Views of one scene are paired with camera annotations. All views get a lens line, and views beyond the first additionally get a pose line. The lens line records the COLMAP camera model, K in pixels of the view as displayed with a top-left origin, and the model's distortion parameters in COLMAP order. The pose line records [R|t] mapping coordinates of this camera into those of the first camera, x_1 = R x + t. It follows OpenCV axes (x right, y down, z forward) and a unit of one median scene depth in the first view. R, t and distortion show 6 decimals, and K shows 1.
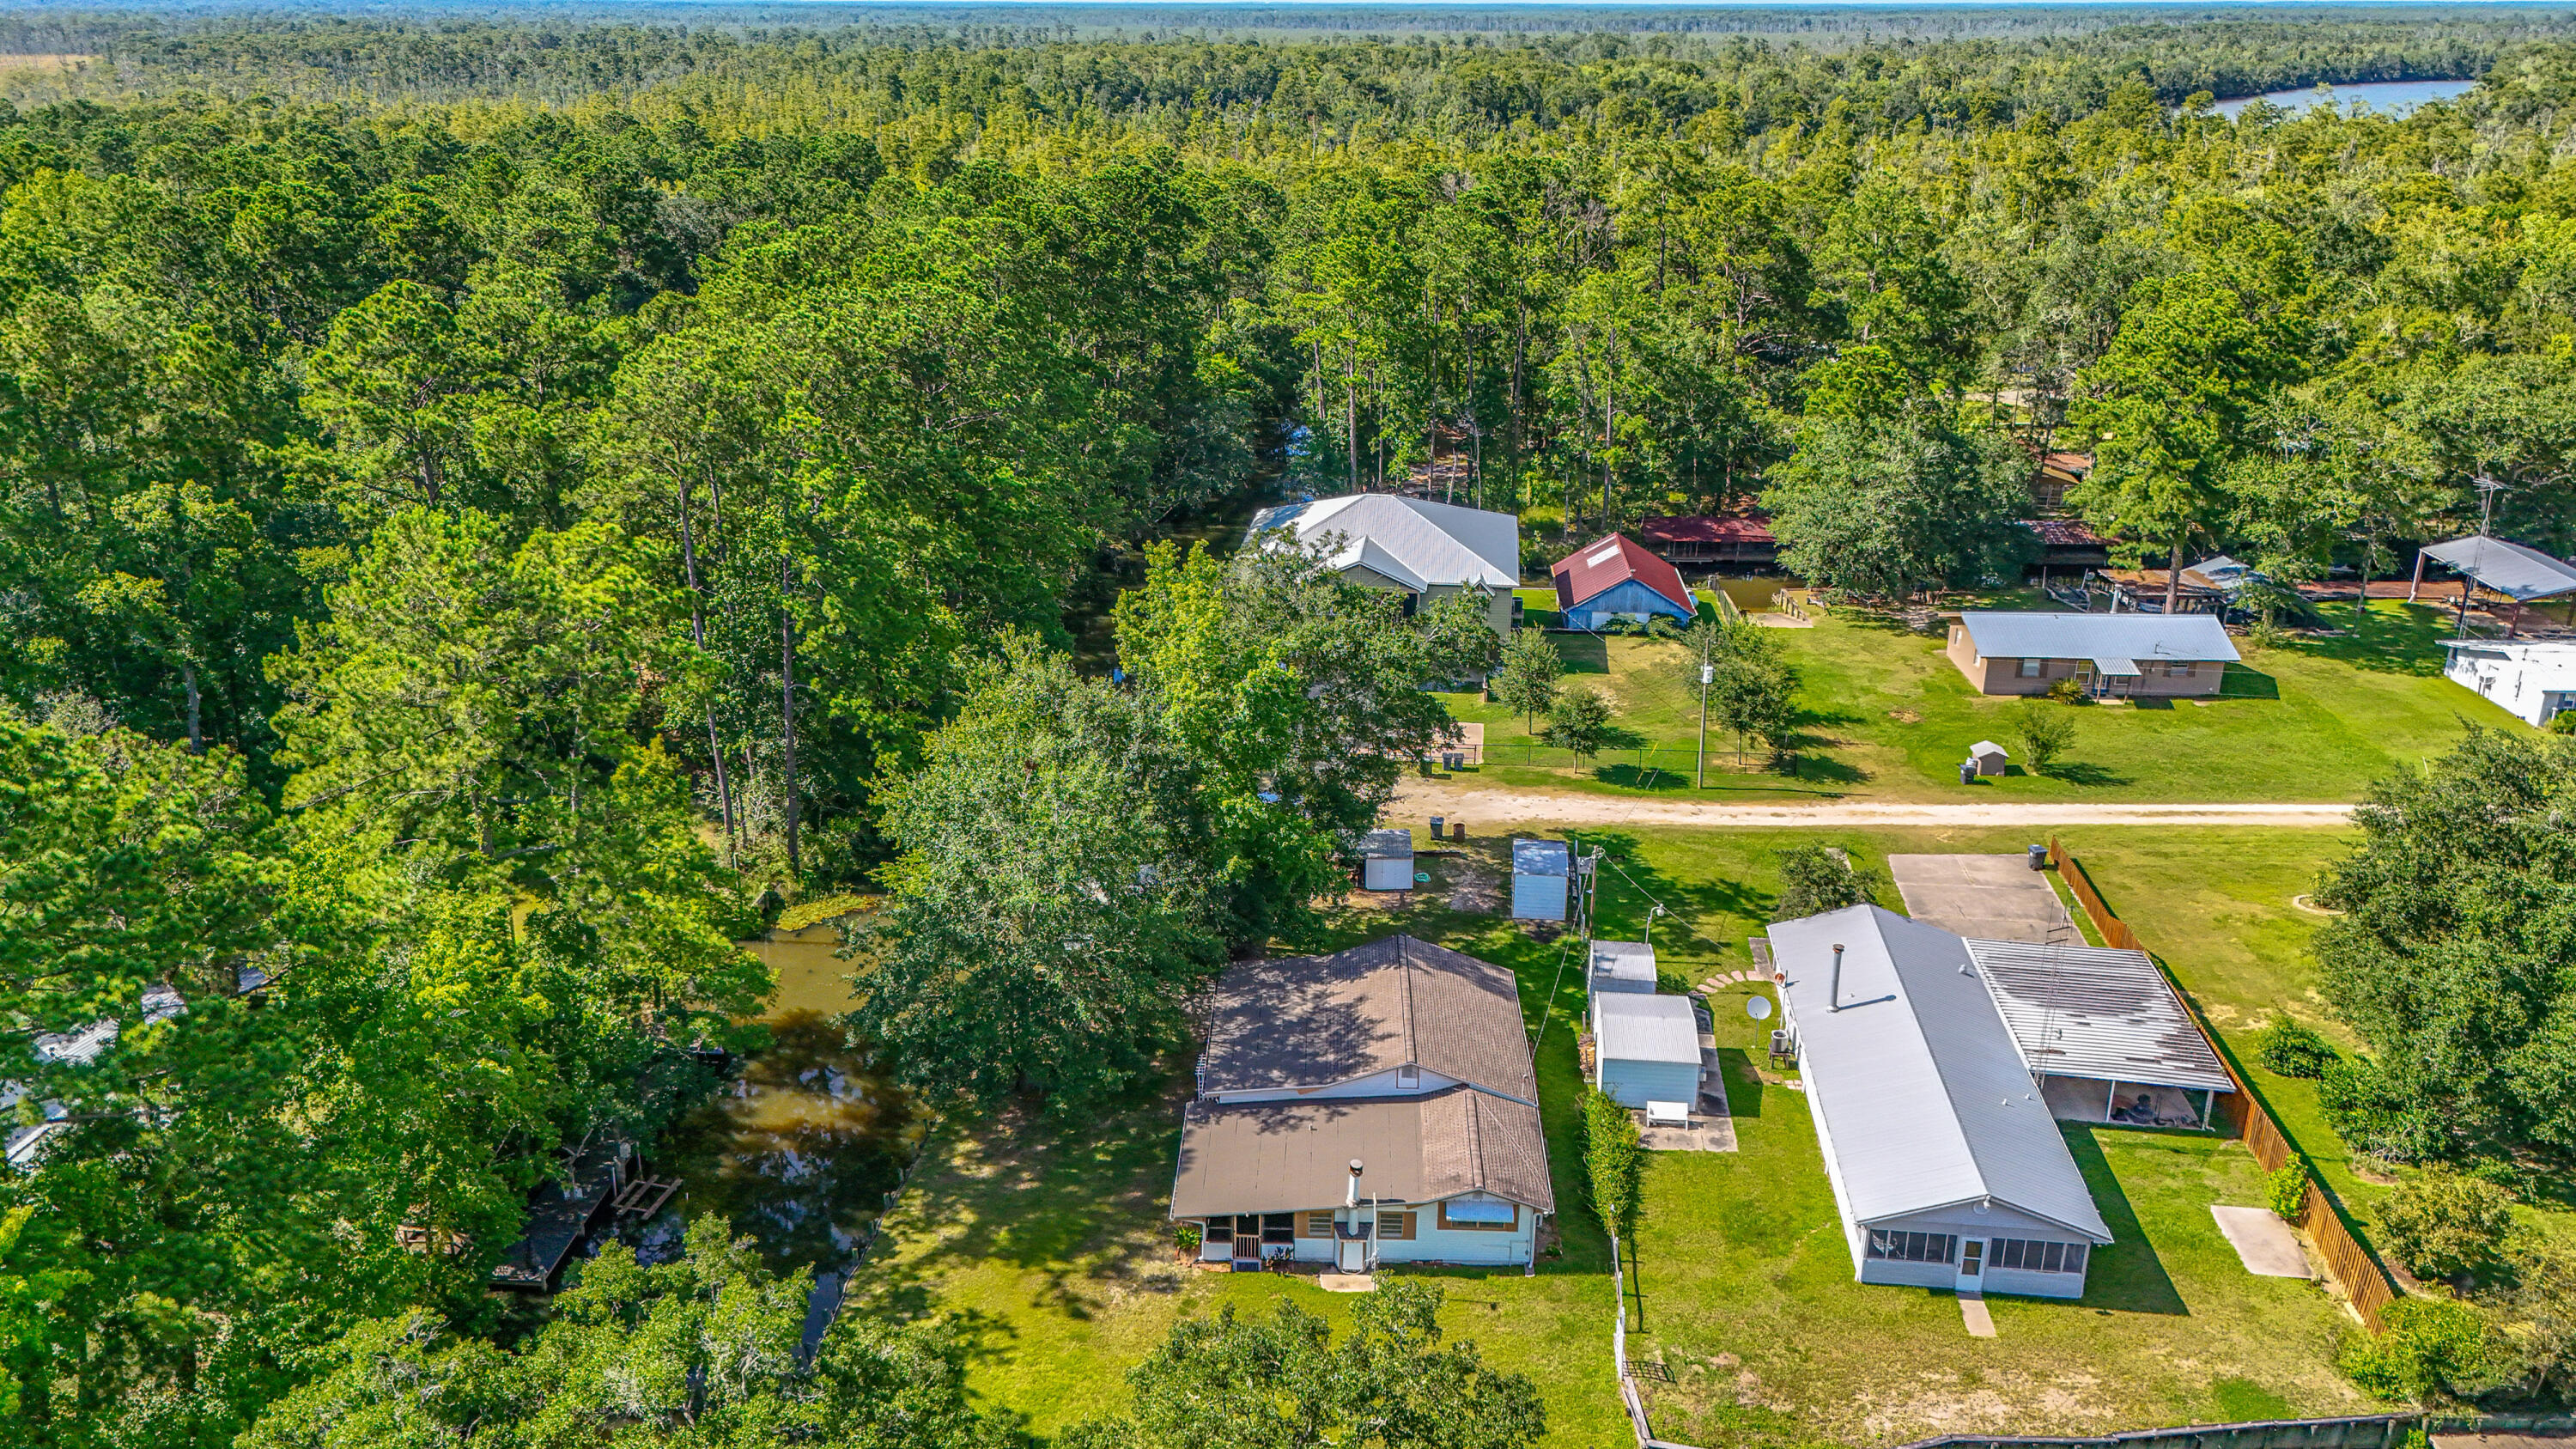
lens RADIAL K [[1900.2, 0, 1283.5], [0, 1900.2, 708.3], [0, 0, 1]] dist [0.075611, -0.075008]
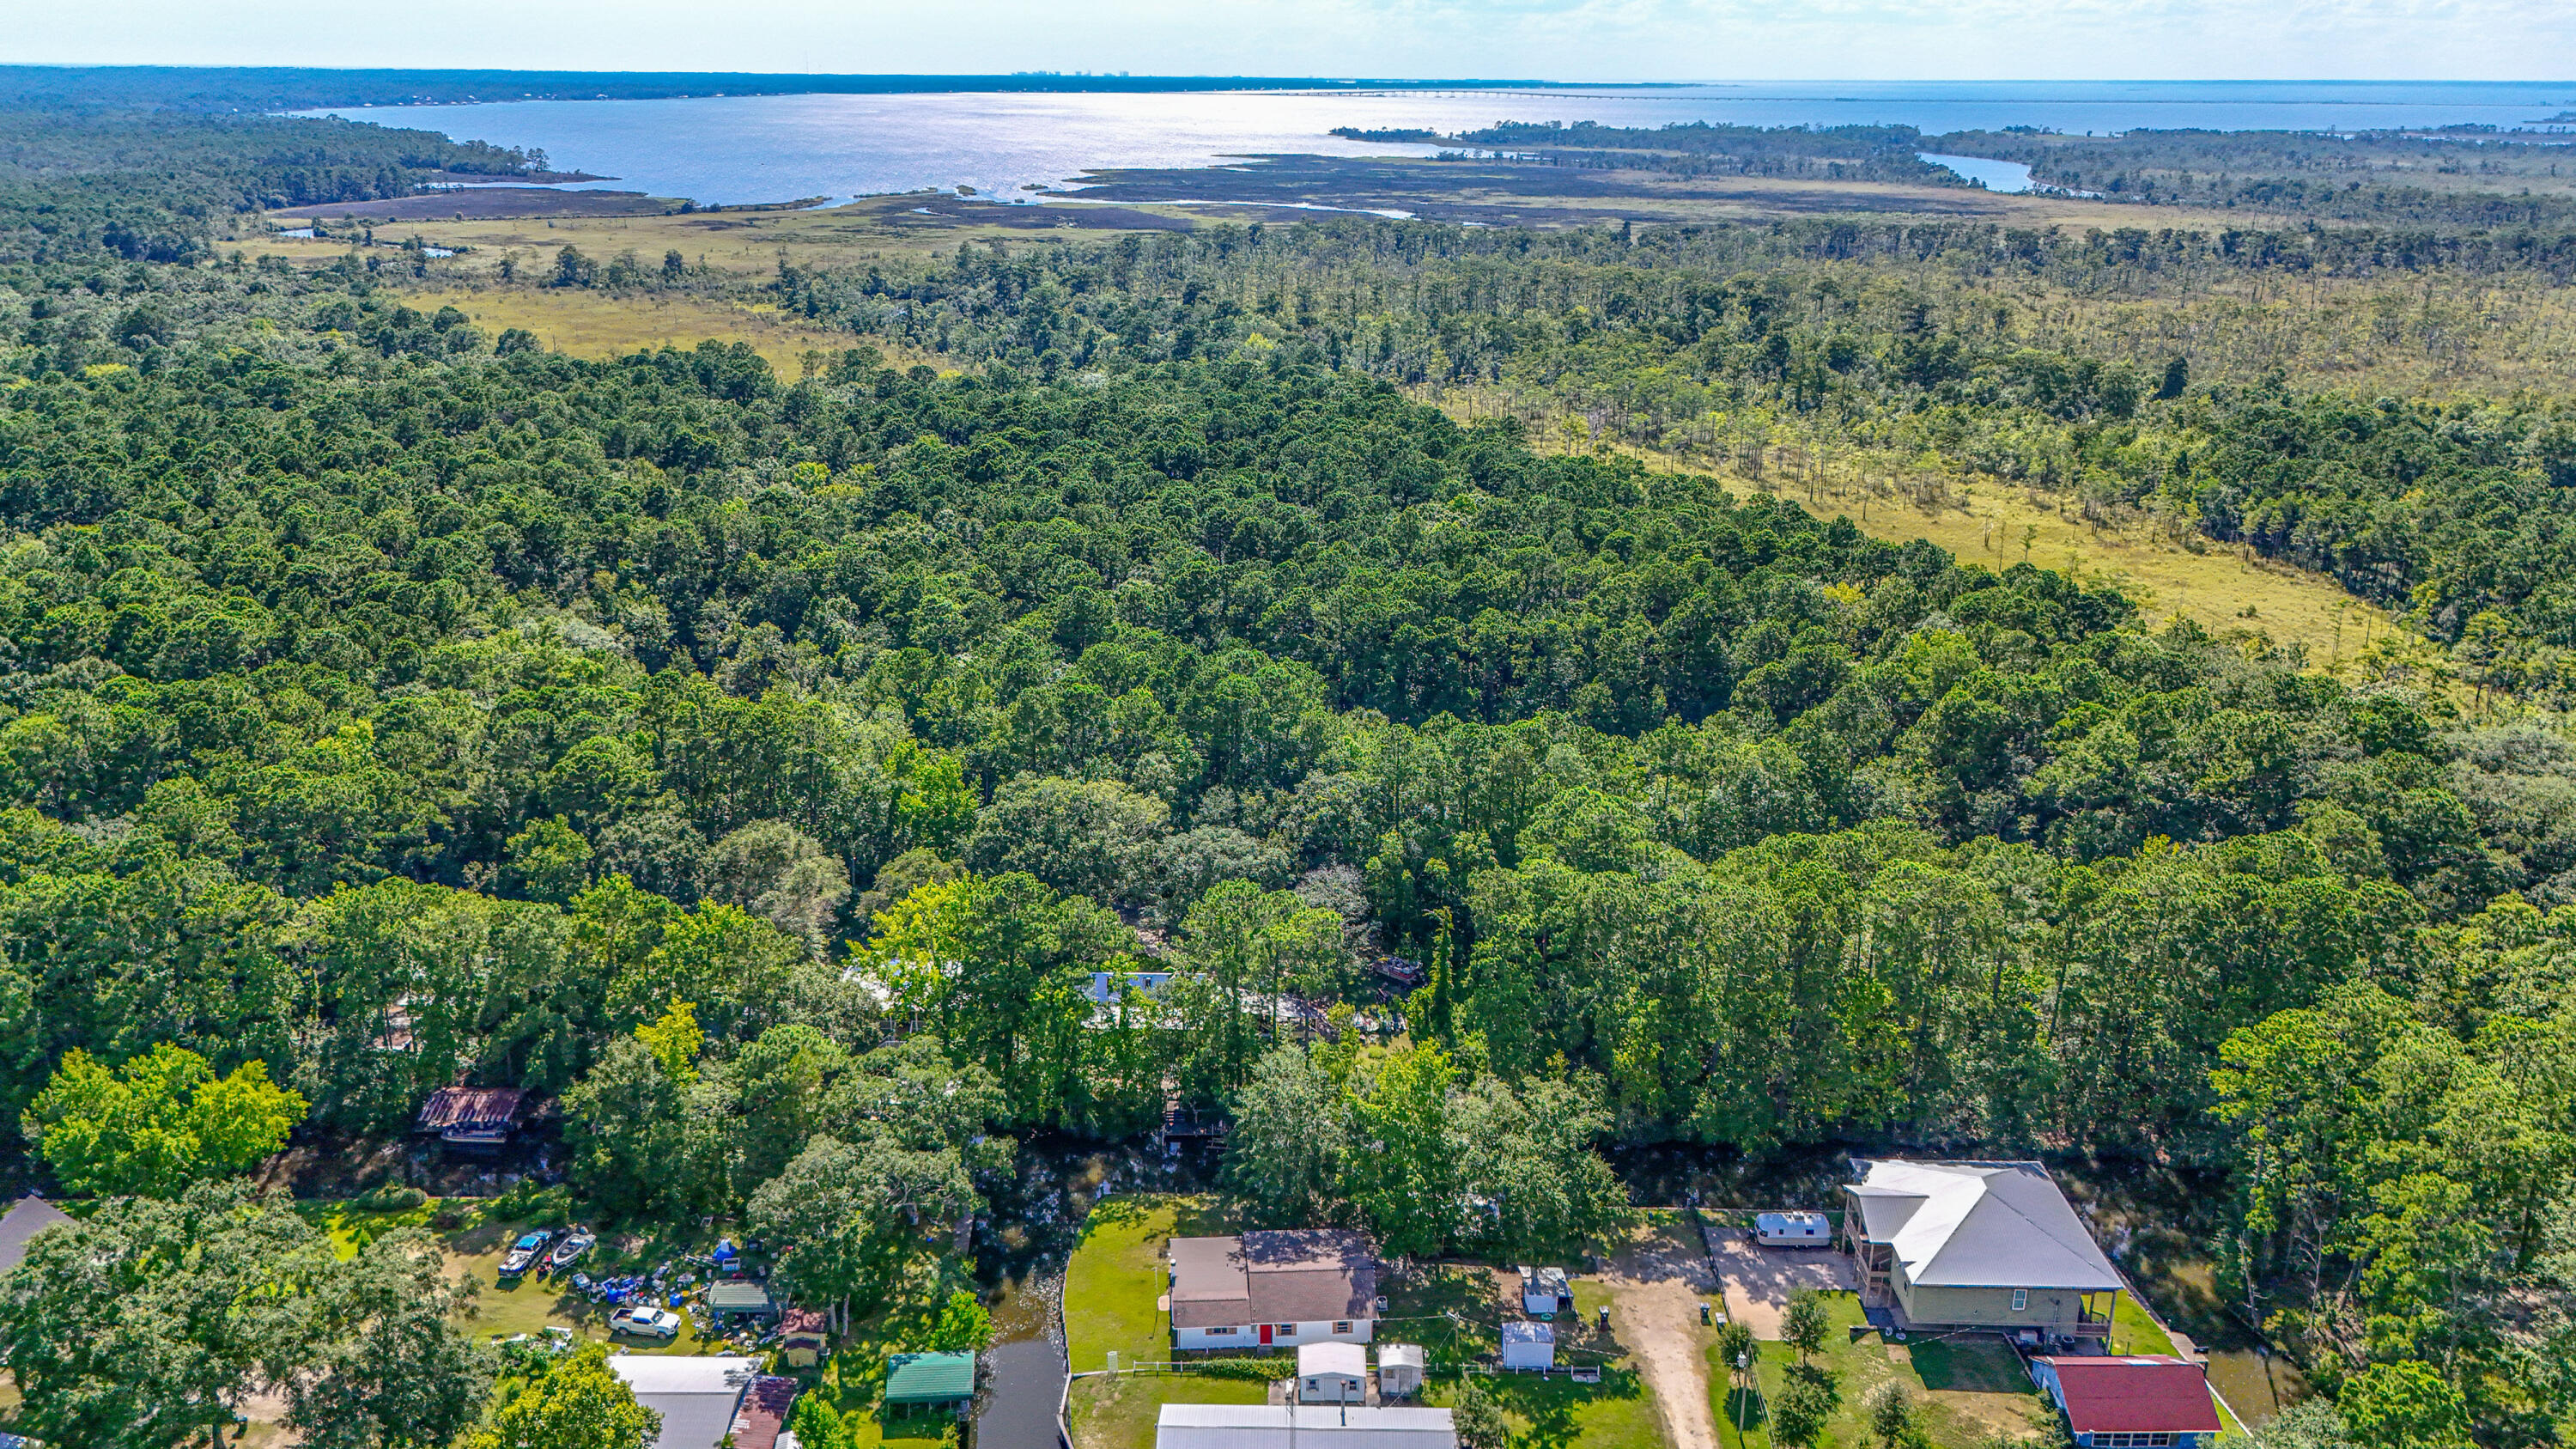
lens RADIAL K [[1900.2, 0, 1283.5], [0, 1900.2, 708.3], [0, 0, 1]] dist [0.075611, -0.075008]
pose [[0.095069, 0.311405, -0.945510, 1.689592], [-0.350044, 0.899611, 0.261092, -0.857478], [0.931897, 0.306148, 0.194530, 0.336587]]
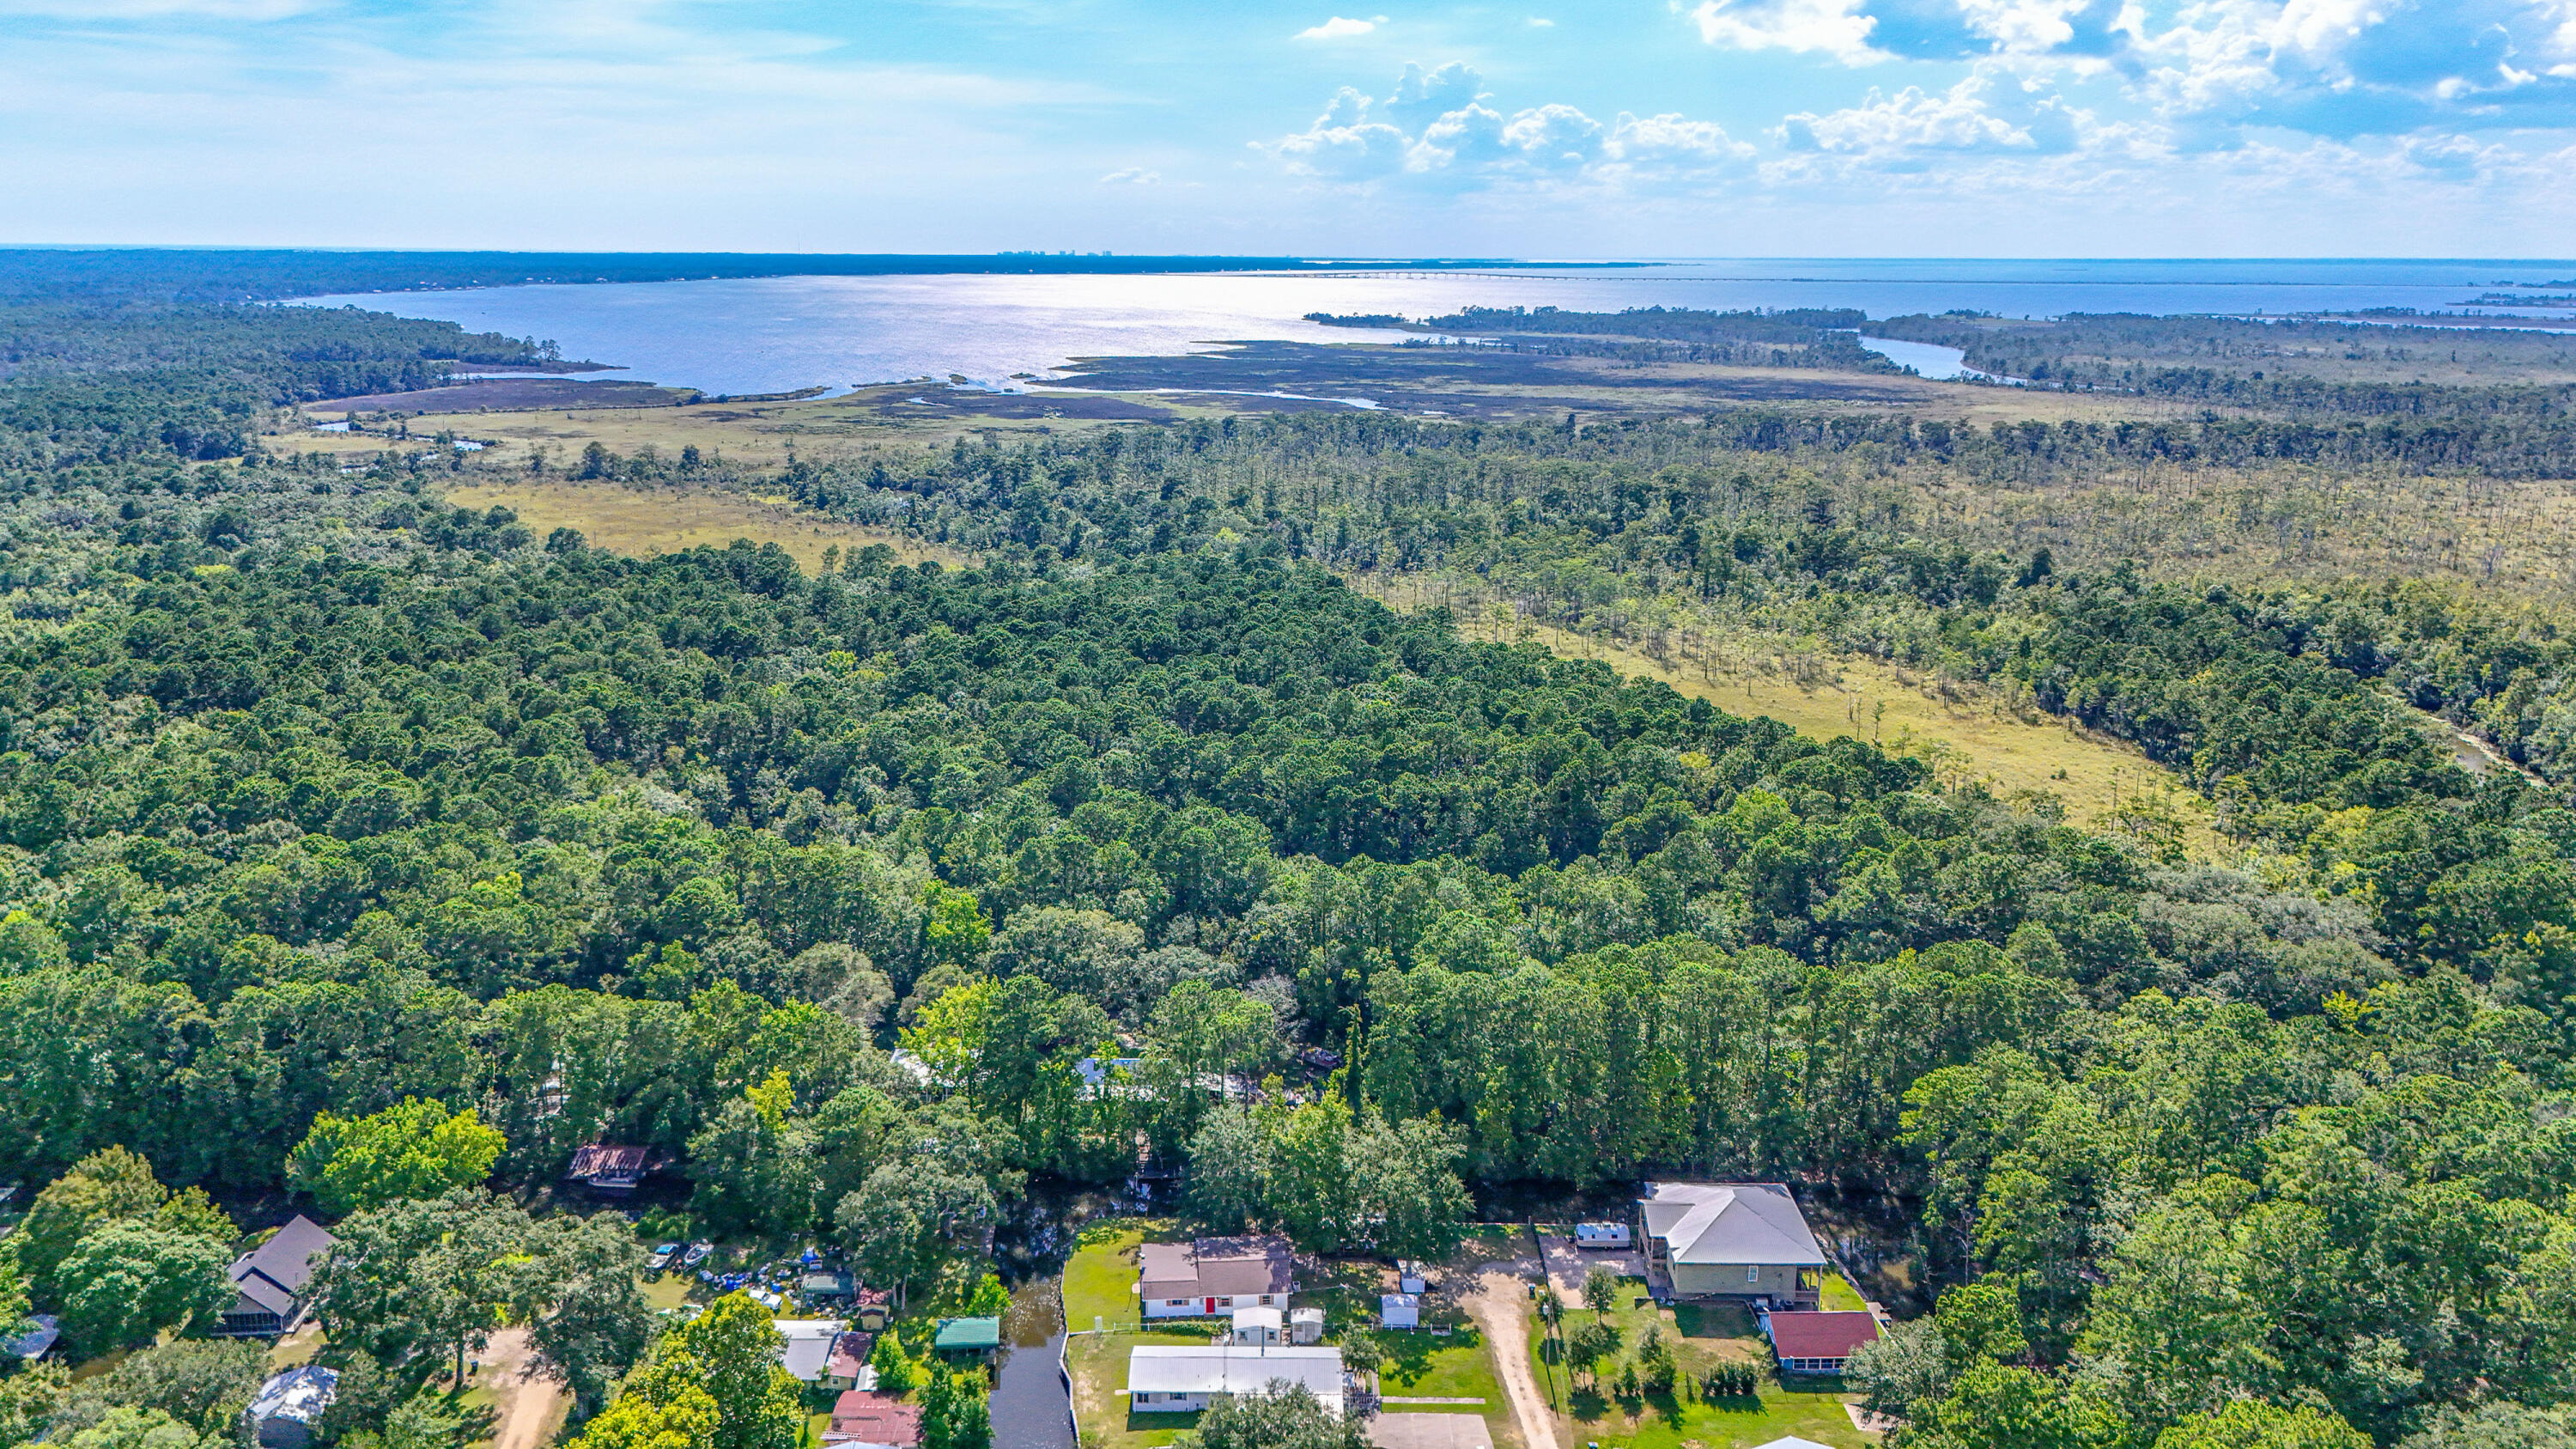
lens RADIAL K [[1897.2, 0, 1284.5], [0, 1897.2, 693.1], [0, 0, 1]] dist [0.083482, -0.100324]
pose [[0.106536, 0.221887, -0.969235, 2.423344], [-0.348758, 0.921191, 0.172554, -1.046808], [0.931138, 0.319645, 0.175525, 0.251589]]
